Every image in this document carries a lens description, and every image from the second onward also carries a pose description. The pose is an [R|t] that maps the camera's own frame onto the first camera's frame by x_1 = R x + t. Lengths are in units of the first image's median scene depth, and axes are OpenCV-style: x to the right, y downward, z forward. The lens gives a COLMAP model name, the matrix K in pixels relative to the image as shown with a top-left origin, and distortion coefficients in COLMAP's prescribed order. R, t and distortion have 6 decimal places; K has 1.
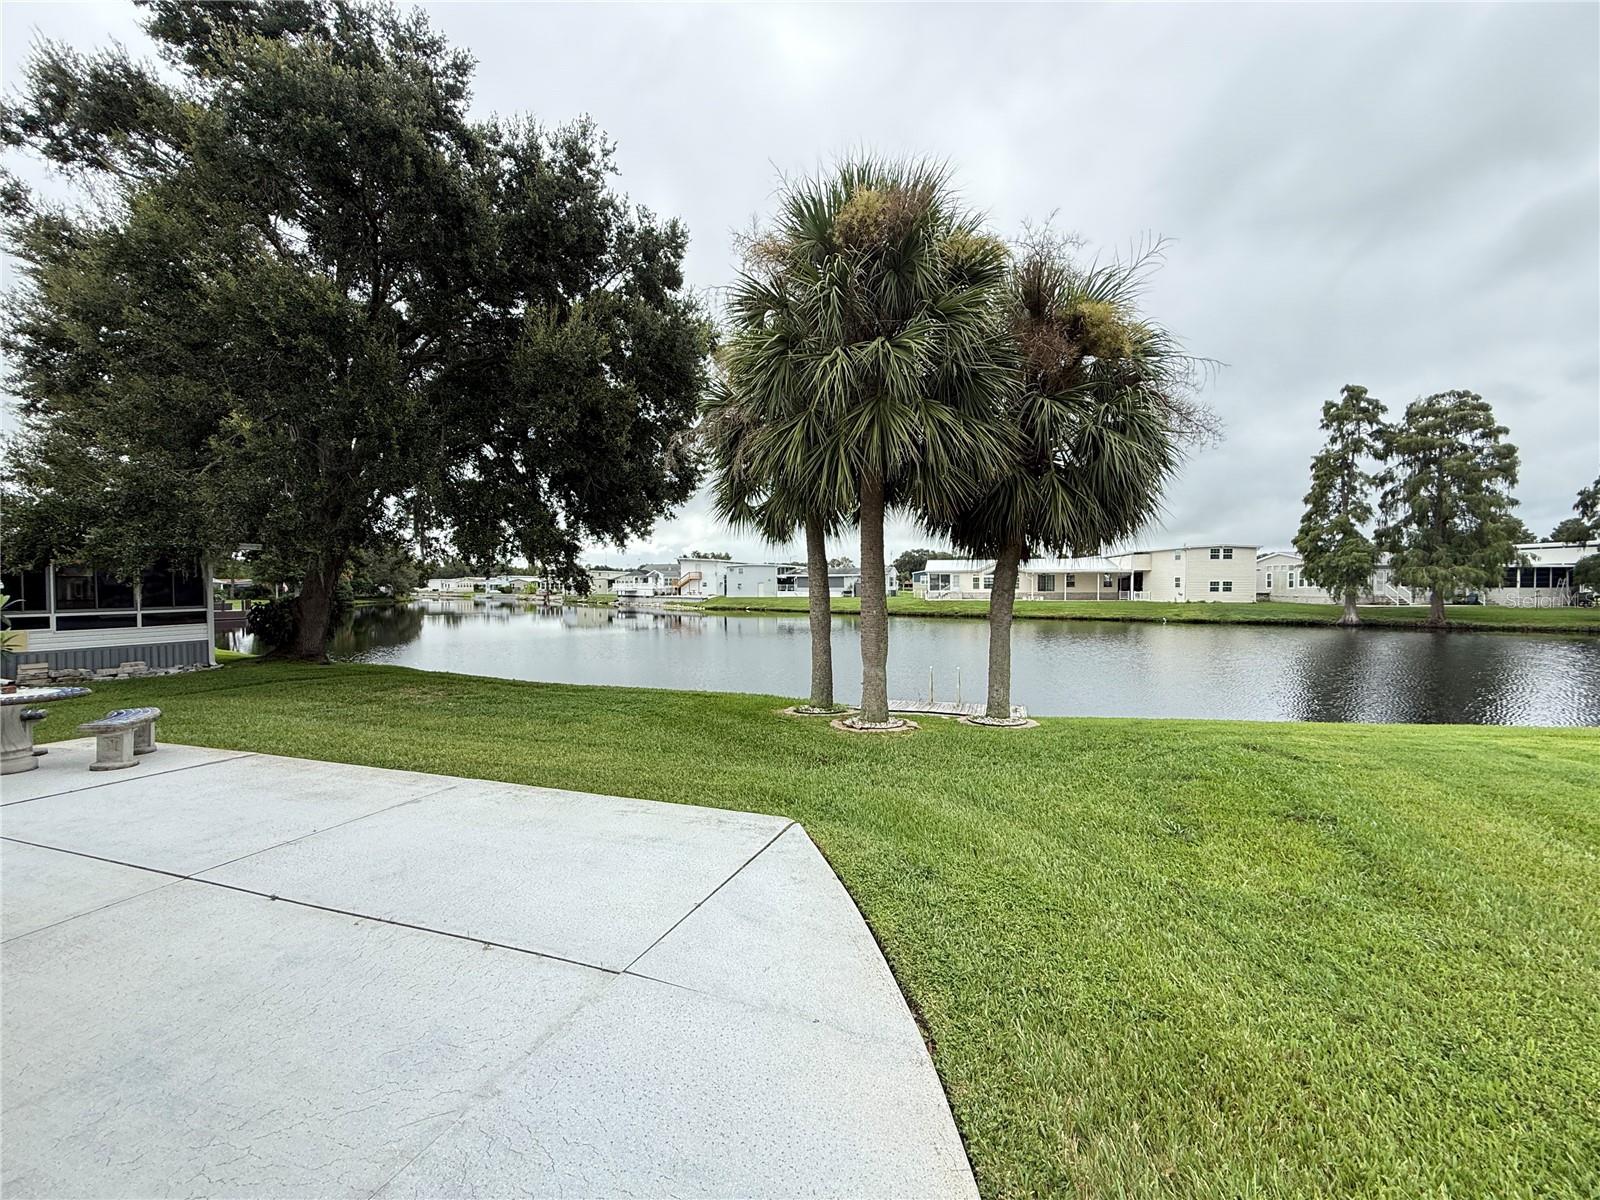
lens RADIAL K [[635.7, 0, 800.0], [0, 635.7, 600.0], [0, 0, 1]] dist [-0.026105, -0.000003]
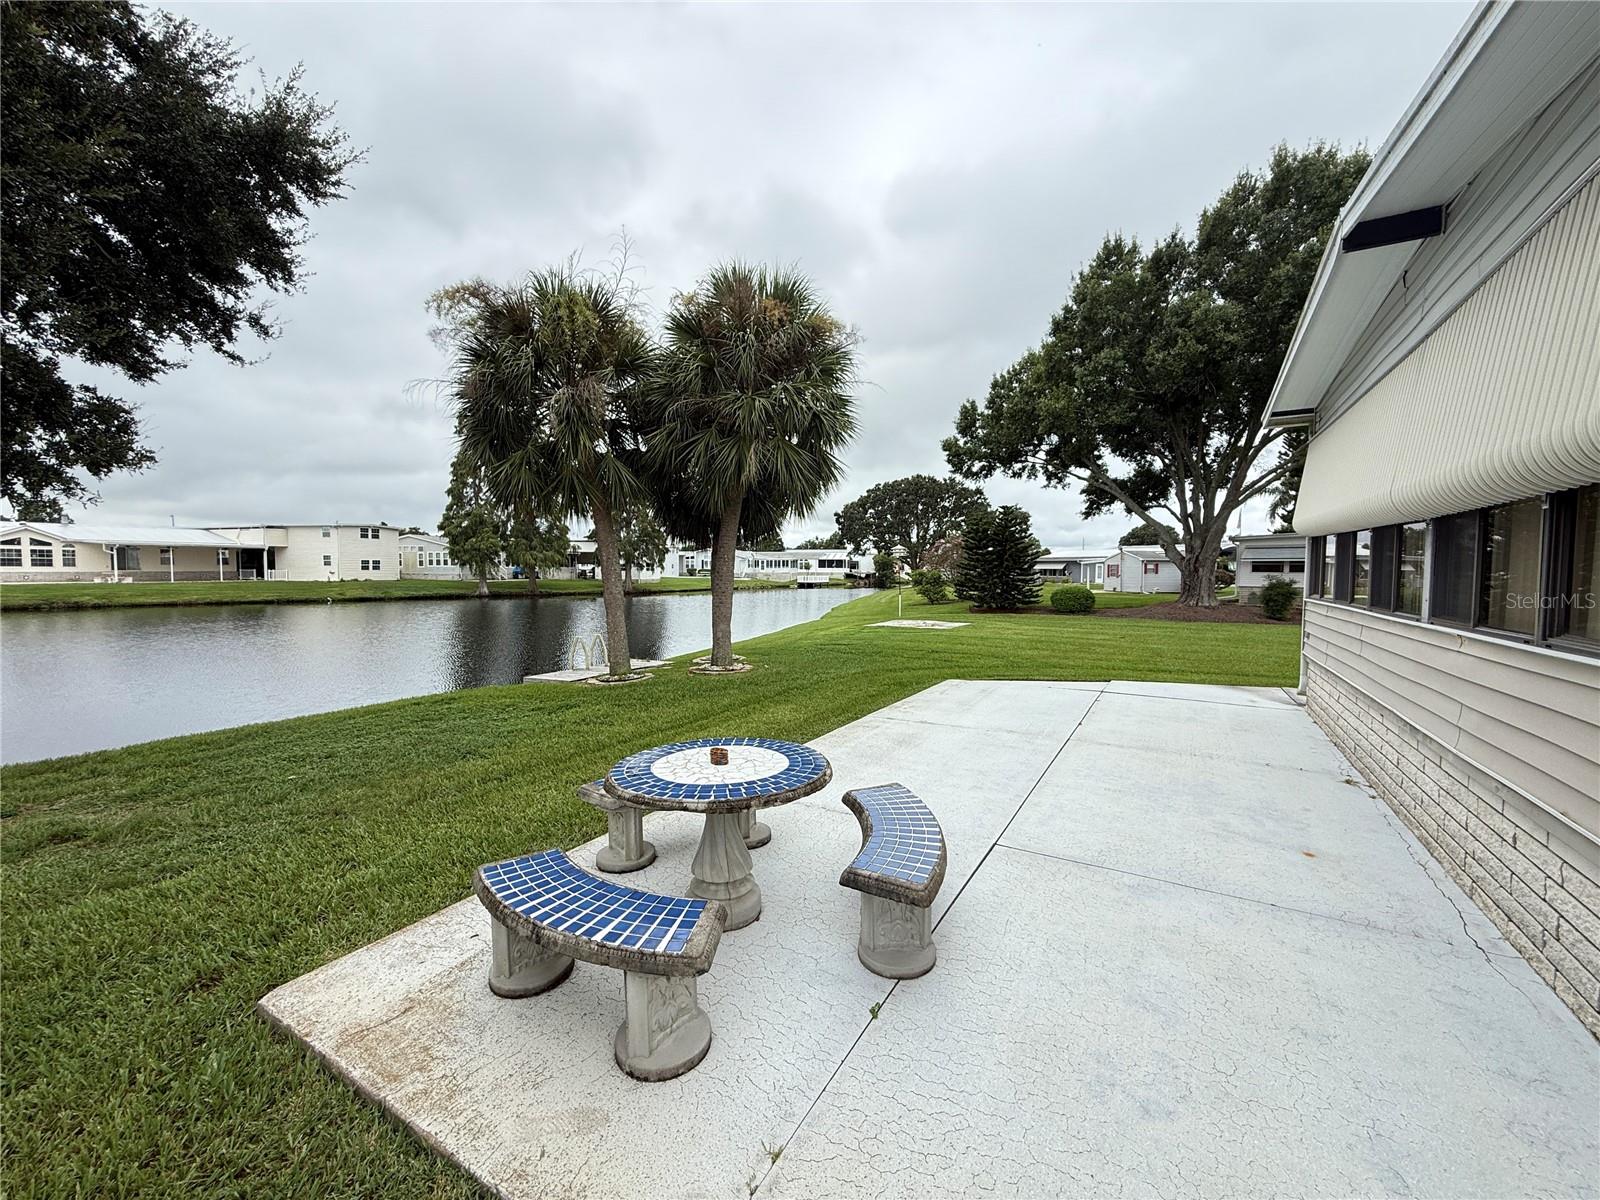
lens RADIAL K [[635.7, 0, 800.0], [0, 635.7, 600.0], [0, 0, 1]] dist [-0.026105, -0.000003]
pose [[0.203569, -0.047386, 0.977913, -0.202780], [0.012089, 0.998874, 0.045885, -0.002693], [-0.978986, 0.002481, 0.203913, 0.094322]]
